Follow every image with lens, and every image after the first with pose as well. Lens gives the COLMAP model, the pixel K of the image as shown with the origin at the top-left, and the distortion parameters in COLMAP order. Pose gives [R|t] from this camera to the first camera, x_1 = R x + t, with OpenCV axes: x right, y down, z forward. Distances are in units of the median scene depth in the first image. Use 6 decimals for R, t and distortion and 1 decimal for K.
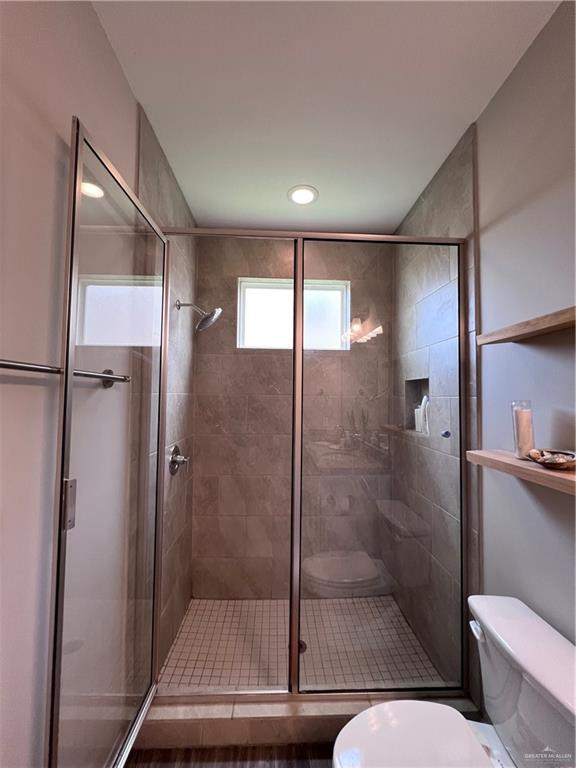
lens RADIAL K [[308.0, 0, 287.6], [0, 308.0, 382.5], [0, 0, 1]] dist [-0.000142, -0.000274]
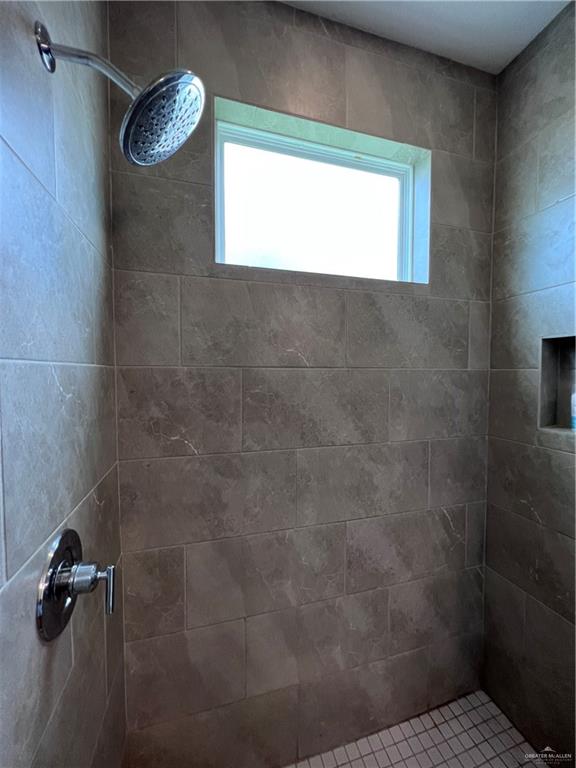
lens RADIAL K [[308.0, 0, 287.6], [0, 308.0, 382.5], [0, 0, 1]] dist [-0.000142, -0.000274]
pose [[0.970065, -0.018686, 0.242124, -0.177903], [-0.002455, 0.996230, 0.086717, 0.021711], [-0.242832, -0.084716, 0.966362, 0.540213]]
